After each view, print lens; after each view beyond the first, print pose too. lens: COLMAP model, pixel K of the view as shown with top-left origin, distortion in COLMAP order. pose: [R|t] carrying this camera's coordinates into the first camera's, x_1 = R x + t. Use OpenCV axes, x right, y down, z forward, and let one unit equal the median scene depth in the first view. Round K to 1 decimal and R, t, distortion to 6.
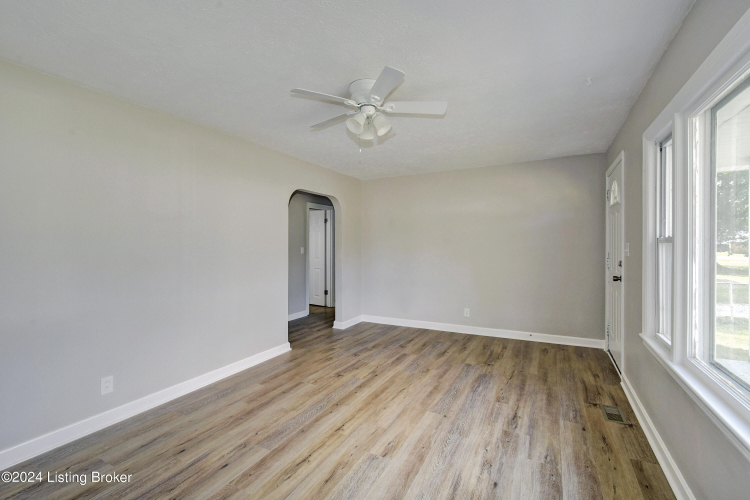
lens RADIAL K [[328.9, 0, 377.1], [0, 328.9, 245.0], [0, 0, 1]] dist [-0.000591, -0.001204]
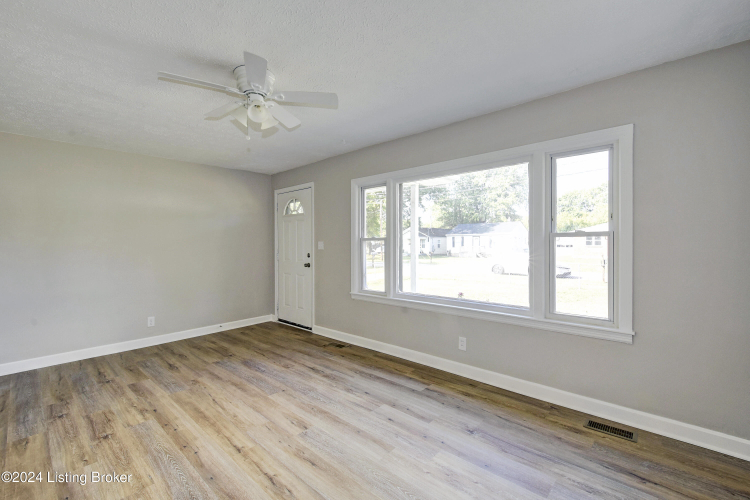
lens RADIAL K [[328.9, 0, 377.1], [0, 328.9, 245.0], [0, 0, 1]] dist [-0.000591, -0.001204]
pose [[0.252149, -0.001173, 0.967688, -0.692283], [0.010123, 0.999948, -0.001426, 0.017226], [-0.967635, 0.010155, 0.252148, 0.334372]]
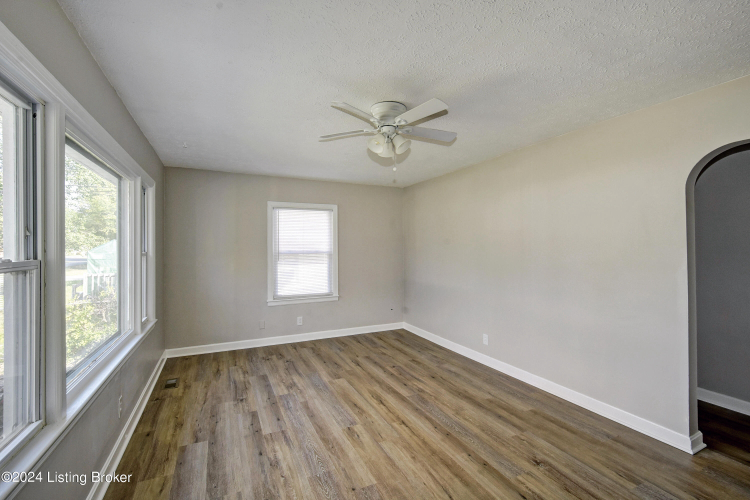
lens RADIAL K [[328.9, 0, 377.1], [0, 328.9, 245.0], [0, 0, 1]] dist [-0.000591, -0.001204]
pose [[-0.595171, 0.002186, -0.803596, 0.665106], [0.002253, 0.999997, 0.001052, -0.036502], [0.803596, -0.001185, -0.595174, 1.271671]]
